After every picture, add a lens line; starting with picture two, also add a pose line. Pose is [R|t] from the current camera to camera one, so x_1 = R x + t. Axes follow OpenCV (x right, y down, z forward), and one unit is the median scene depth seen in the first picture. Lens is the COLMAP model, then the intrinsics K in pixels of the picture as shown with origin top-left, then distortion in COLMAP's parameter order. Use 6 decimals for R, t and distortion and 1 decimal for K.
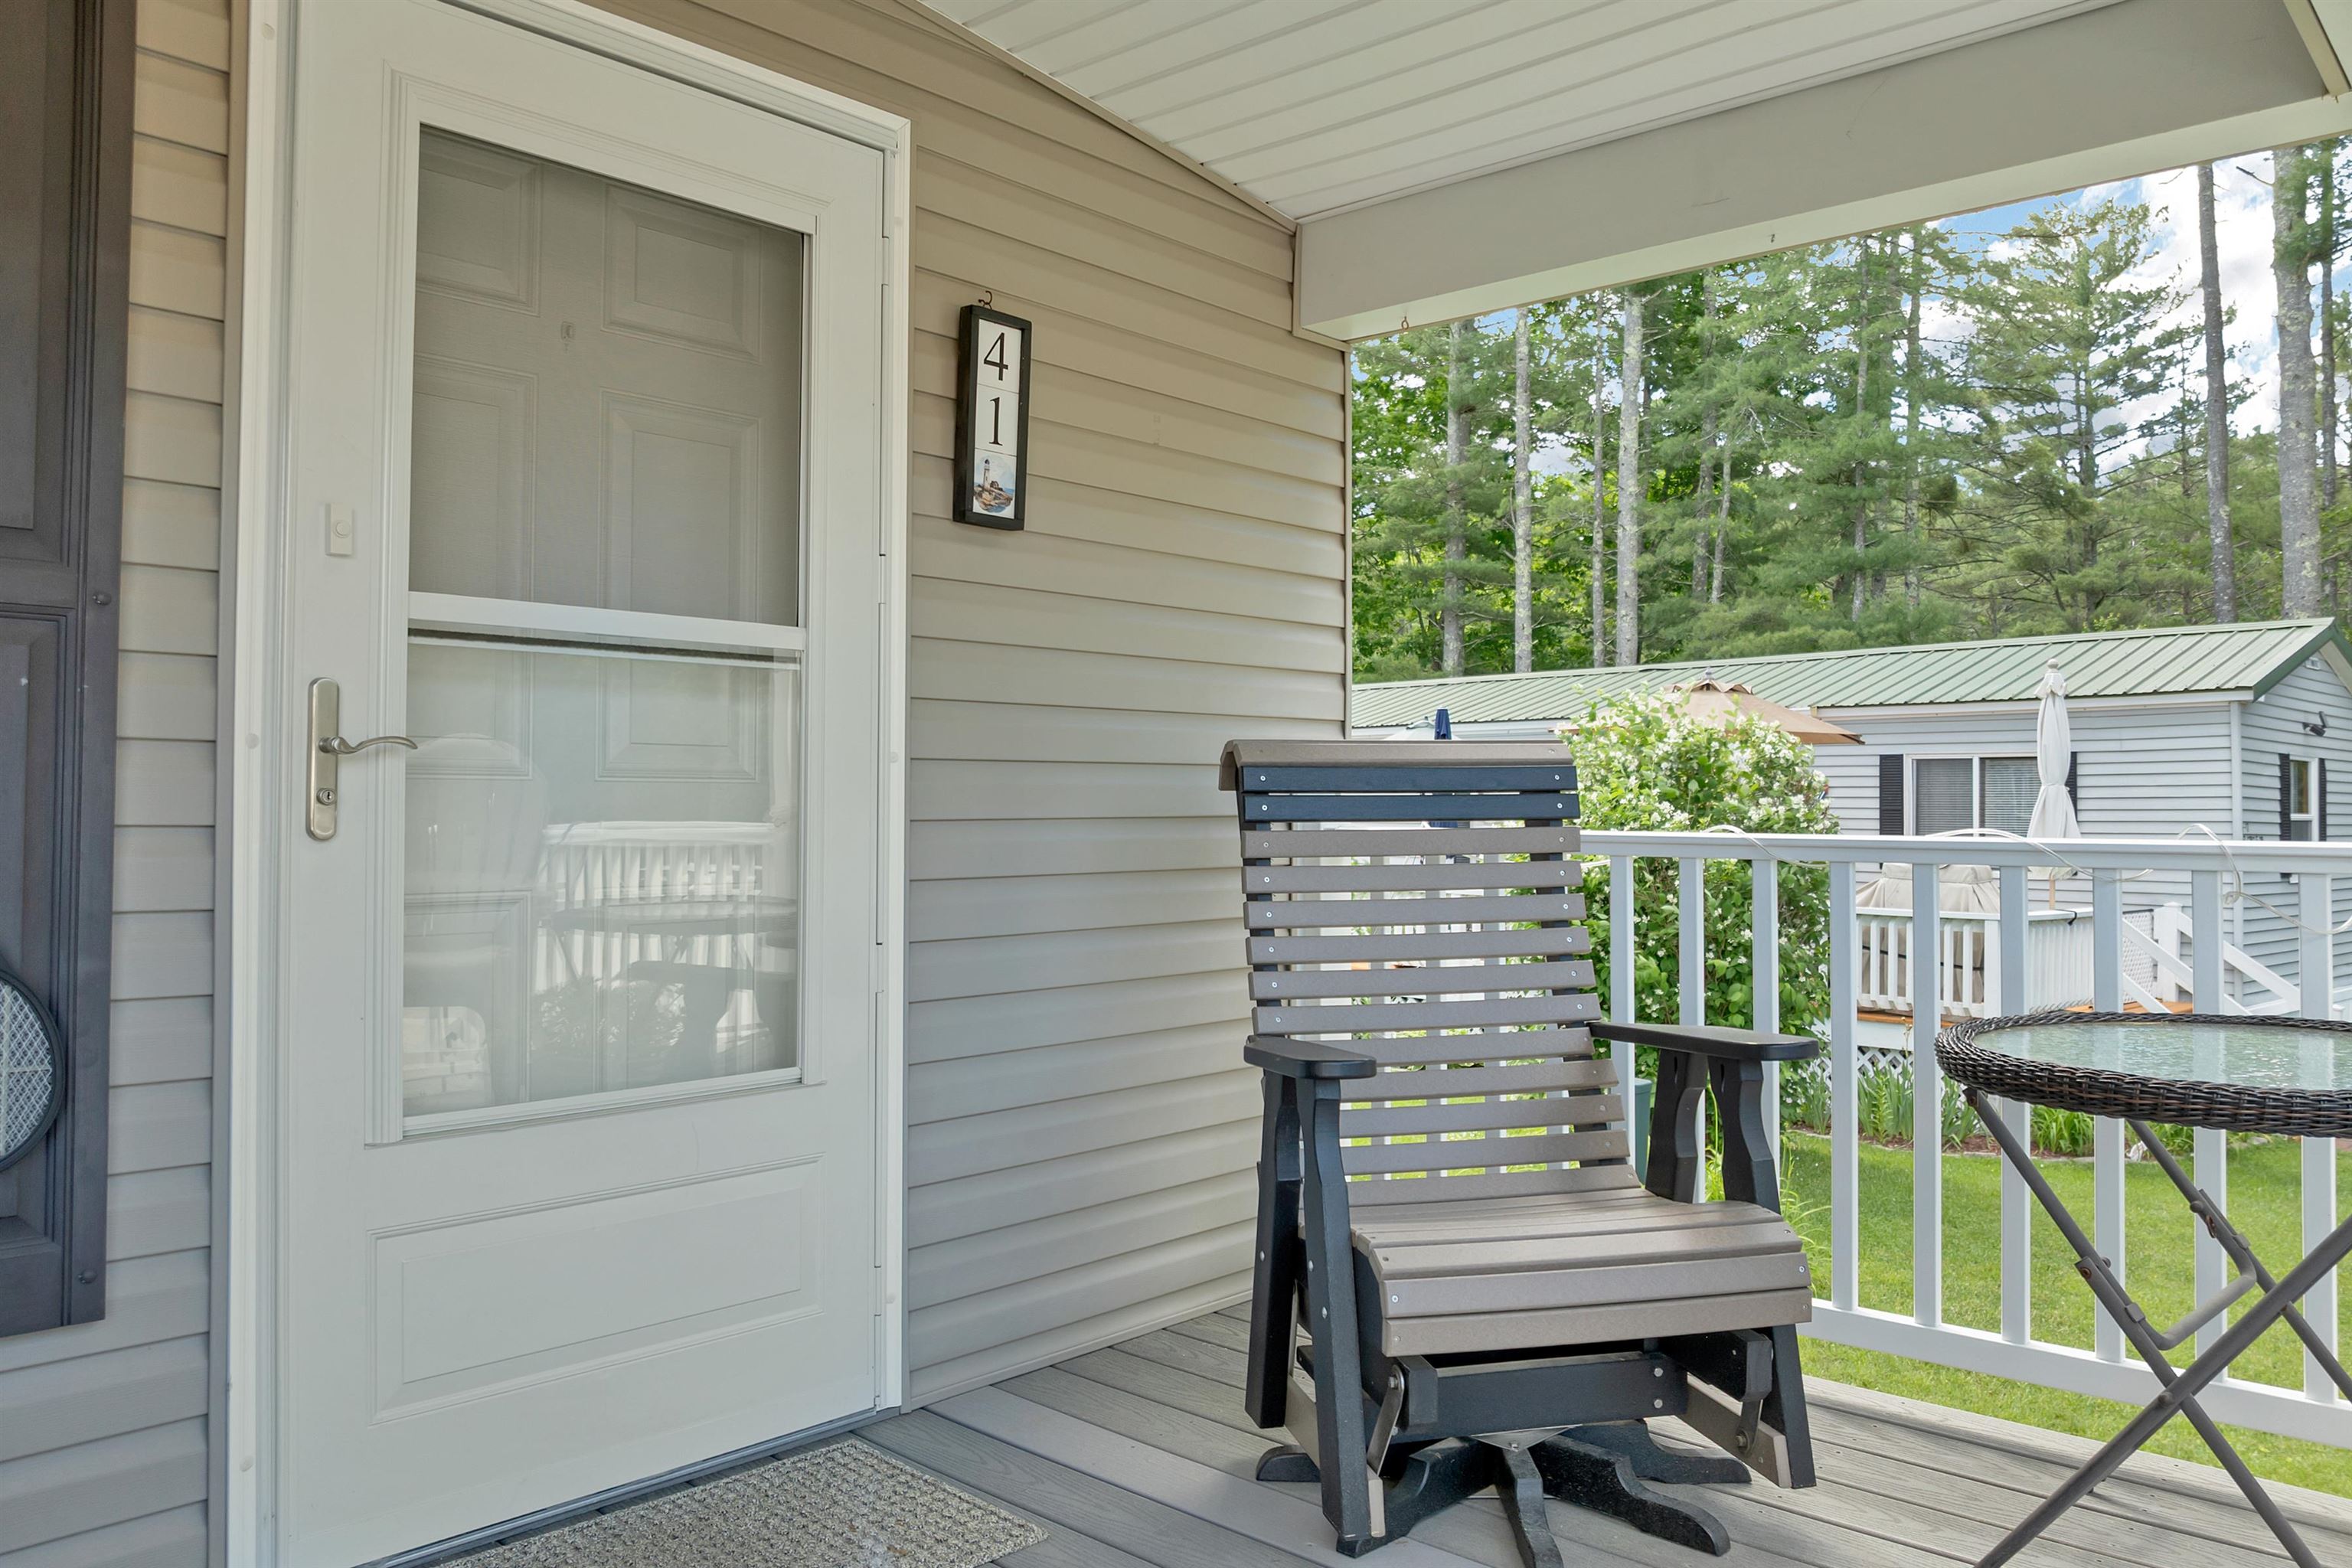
lens RADIAL K [[1717.4, 0, 1176.0], [0, 1717.4, 784.0], [0, 0, 1]] dist [-0.035191, 0.000045]
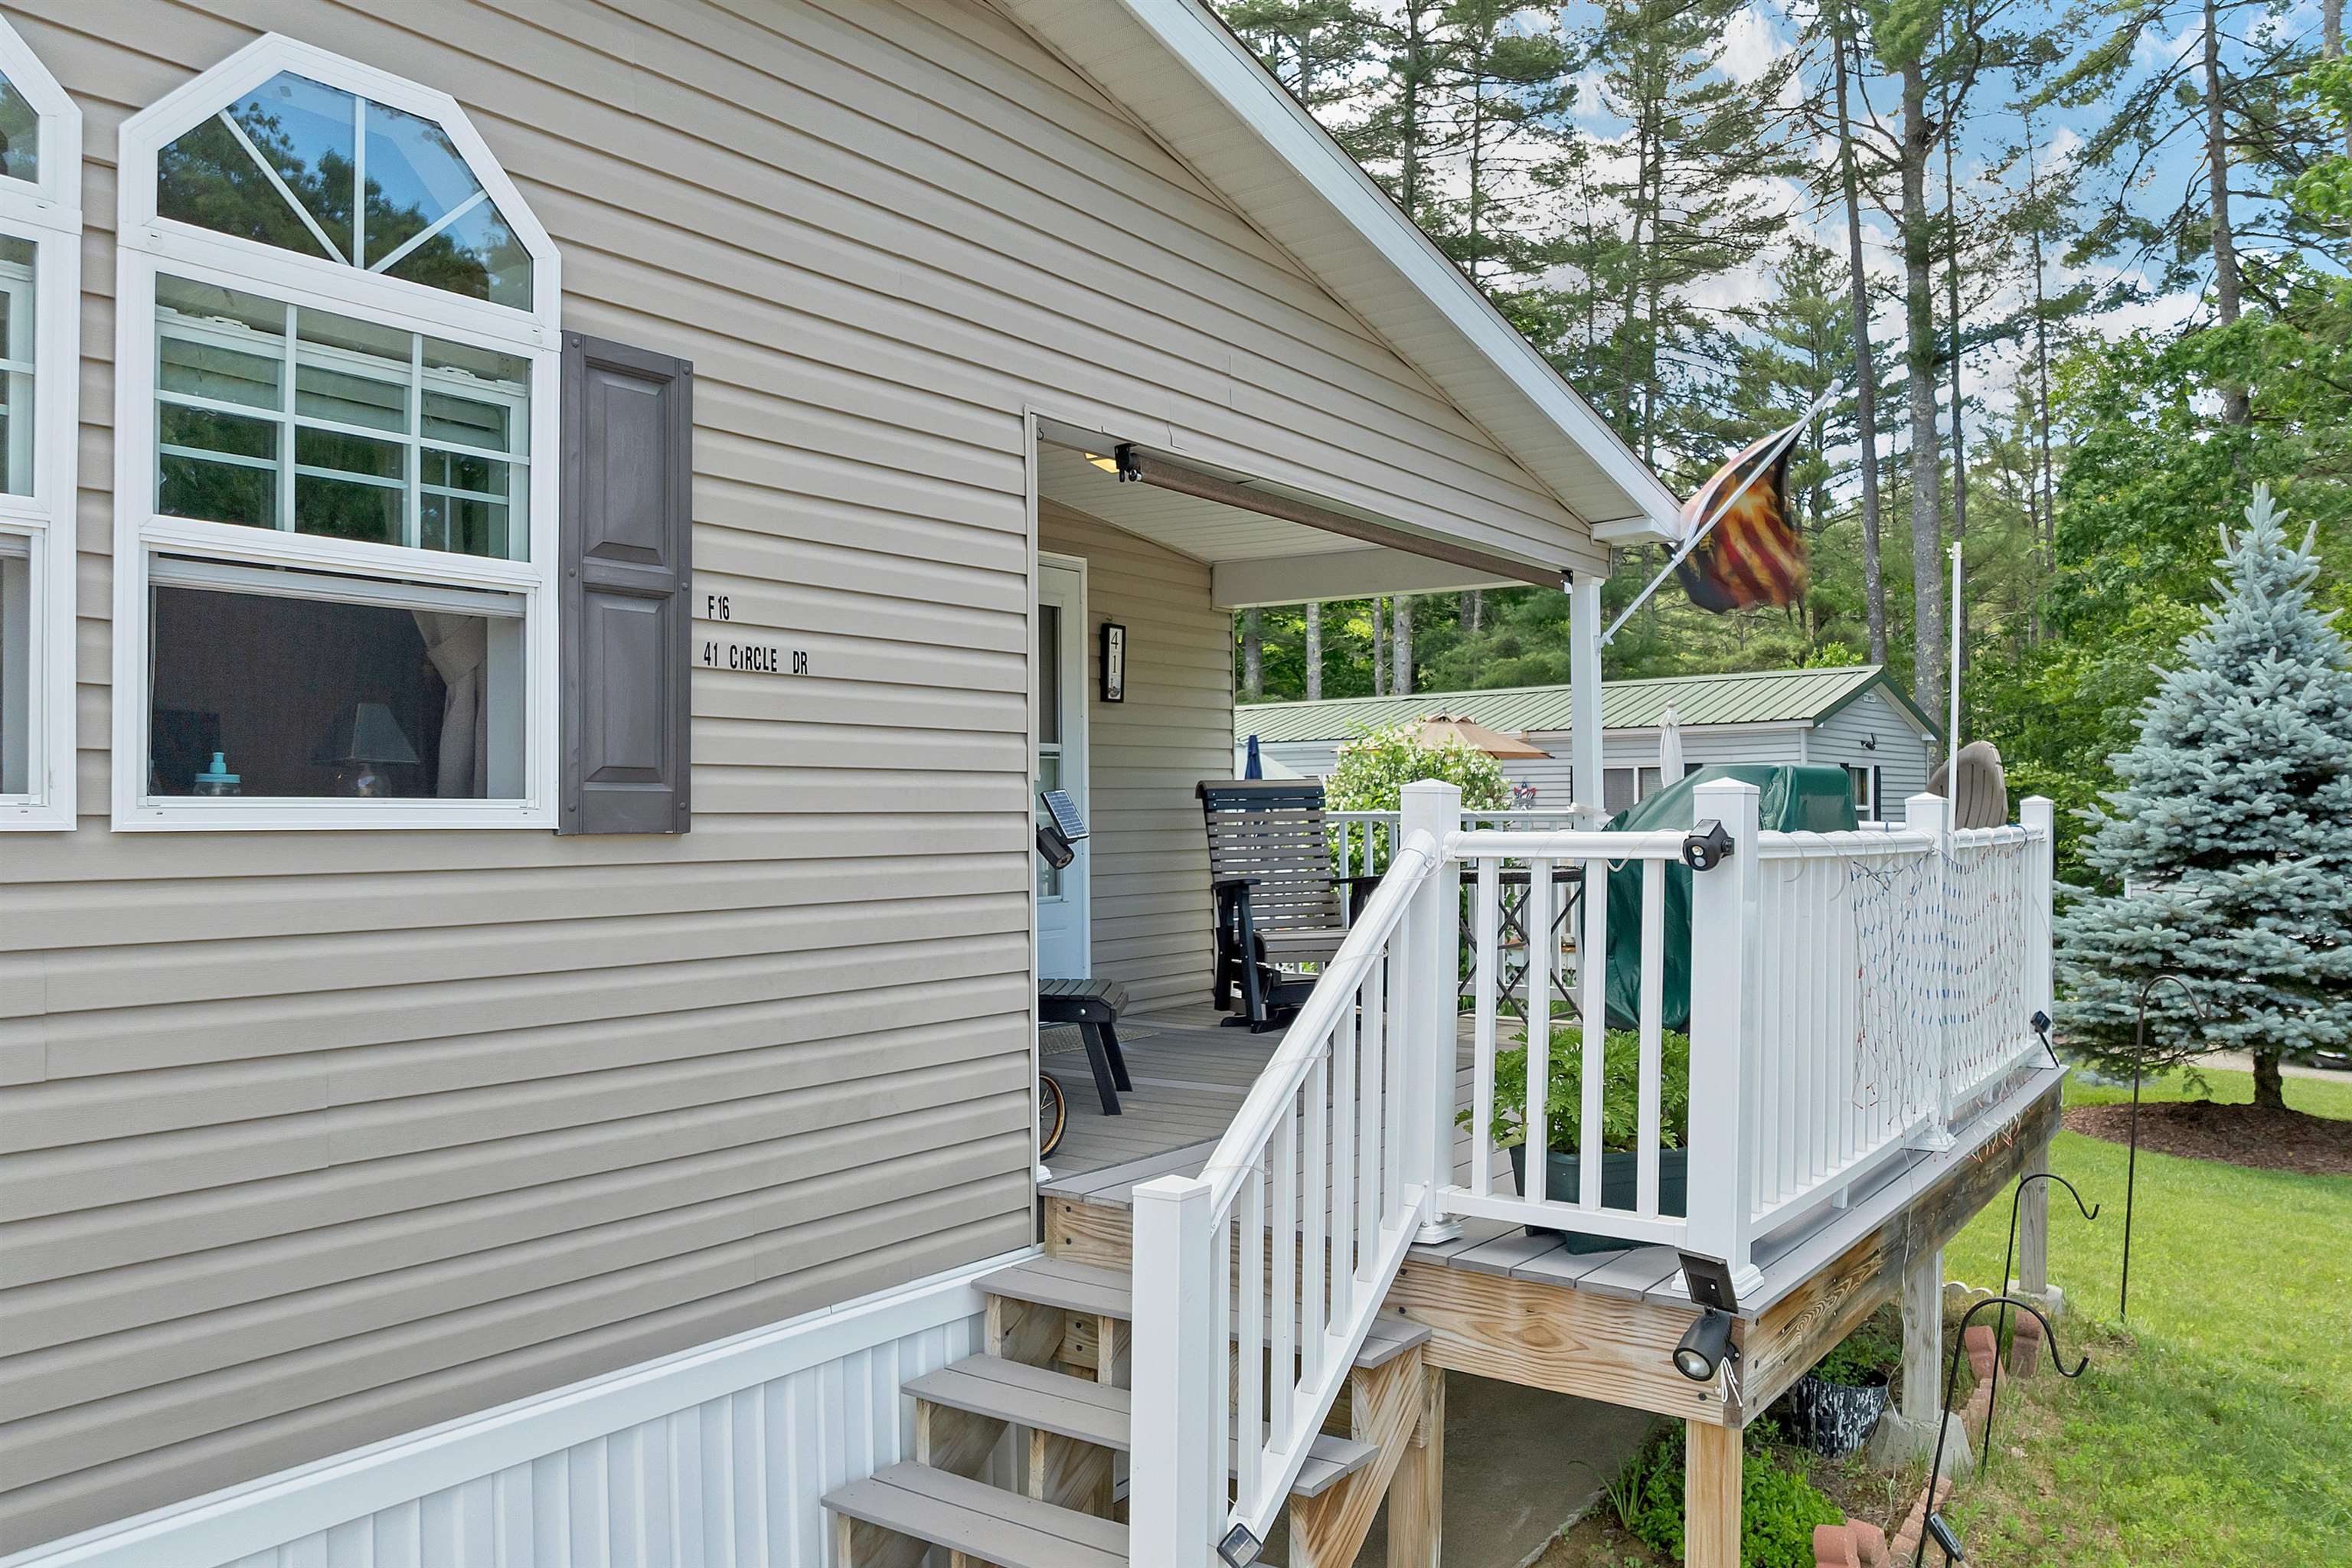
lens RADIAL K [[1717.4, 0, 1176.0], [0, 1717.4, 784.0], [0, 0, 1]] dist [-0.035191, 0.000045]
pose [[0.993025, -0.009908, 0.117486, -0.269820], [0.010270, 0.999944, -0.002482, -0.010426], [-0.117455, 0.003671, 0.993071, -1.407444]]
